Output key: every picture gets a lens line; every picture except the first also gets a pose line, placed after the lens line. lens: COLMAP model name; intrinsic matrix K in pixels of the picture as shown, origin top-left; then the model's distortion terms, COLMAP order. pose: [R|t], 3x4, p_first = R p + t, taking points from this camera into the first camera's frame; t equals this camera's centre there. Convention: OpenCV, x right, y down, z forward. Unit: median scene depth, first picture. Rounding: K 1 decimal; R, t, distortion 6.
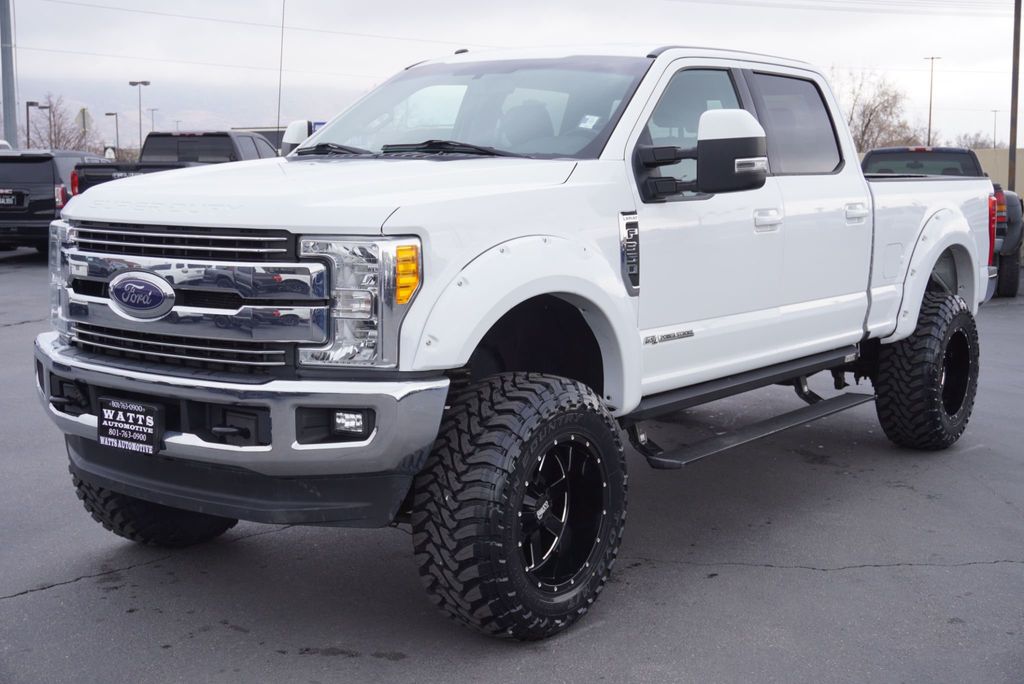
lens RADIAL K [[1319.2, 0, 502.8], [0, 1319.2, 335.7], [0, 0, 1]] dist [0.031592, 0.000000]
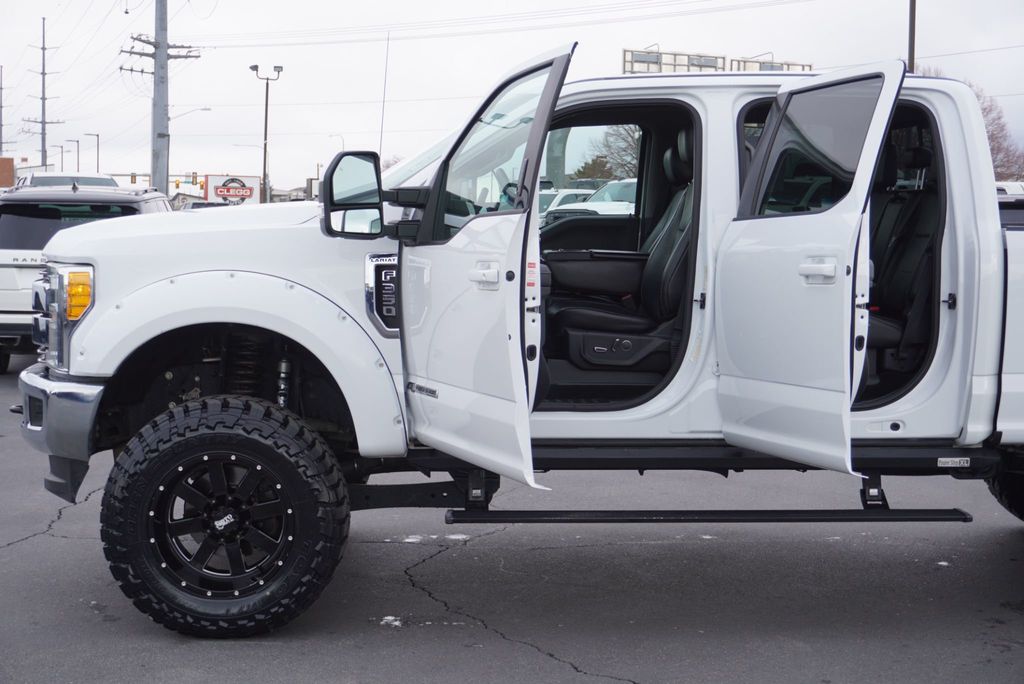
lens RADIAL K [[1577.5, 0, 528.4], [0, 1577.5, 368.5], [0, 0, 1]] dist [0.005821, 0.000000]
pose [[0.640122, 0.076629, -0.764442, 1.215832], [-0.099280, 0.994921, 0.016599, -0.042168], [0.761832, 0.065269, 0.644478, 0.354576]]
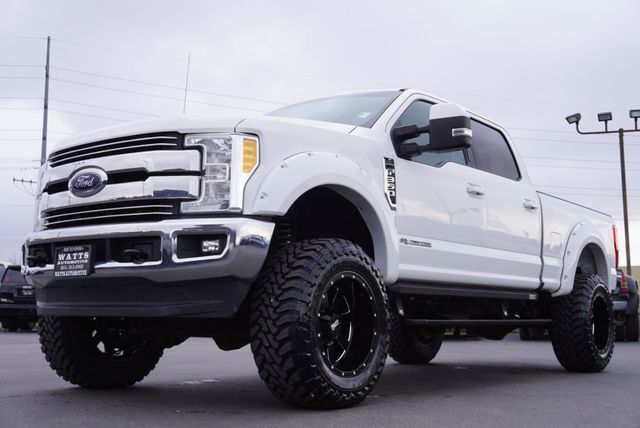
lens RADIAL K [[786.7, 0, 316.5], [0, 786.7, 216.9], [0, 0, 1]] dist [0.011992, 0.000000]
pose [[0.999891, 0.003063, -0.014410, 0.022155], [-0.006522, 0.969098, -0.246588, 0.244994], [0.013209, 0.246655, 0.969013, 0.074548]]
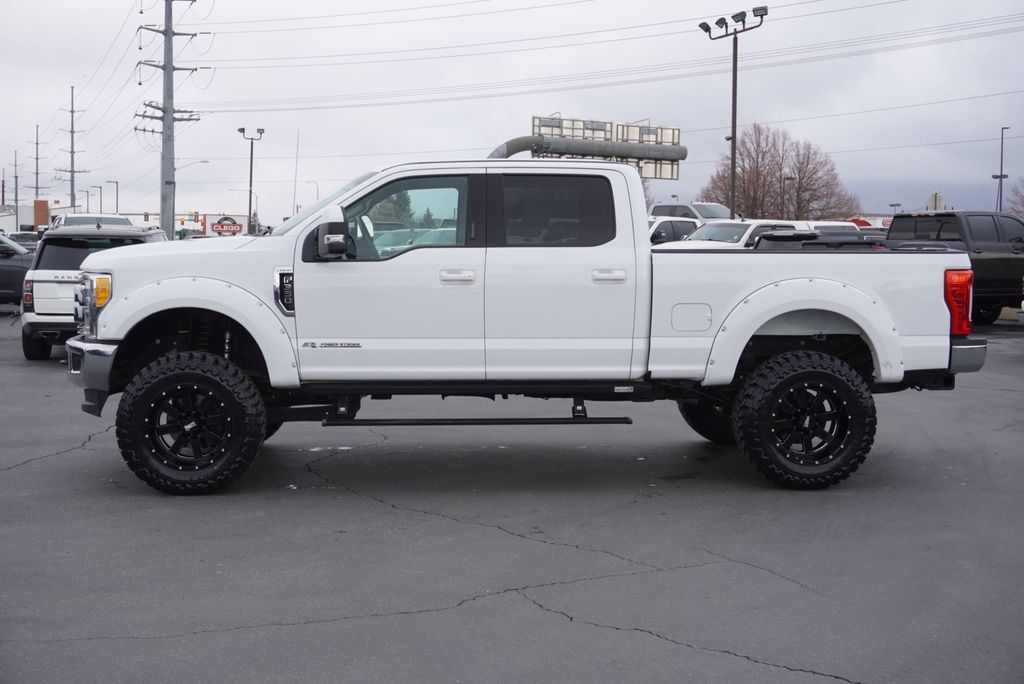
lens RADIAL K [[1258.7, 0, 505.2], [0, 1258.7, 342.2], [0, 0, 1]] dist [0.011992, 0.000000]
pose [[0.665247, 0.058546, -0.744324, 1.673970], [-0.095784, 0.995375, -0.007315, -0.013856], [0.740454, 0.076161, 0.667778, 0.149734]]
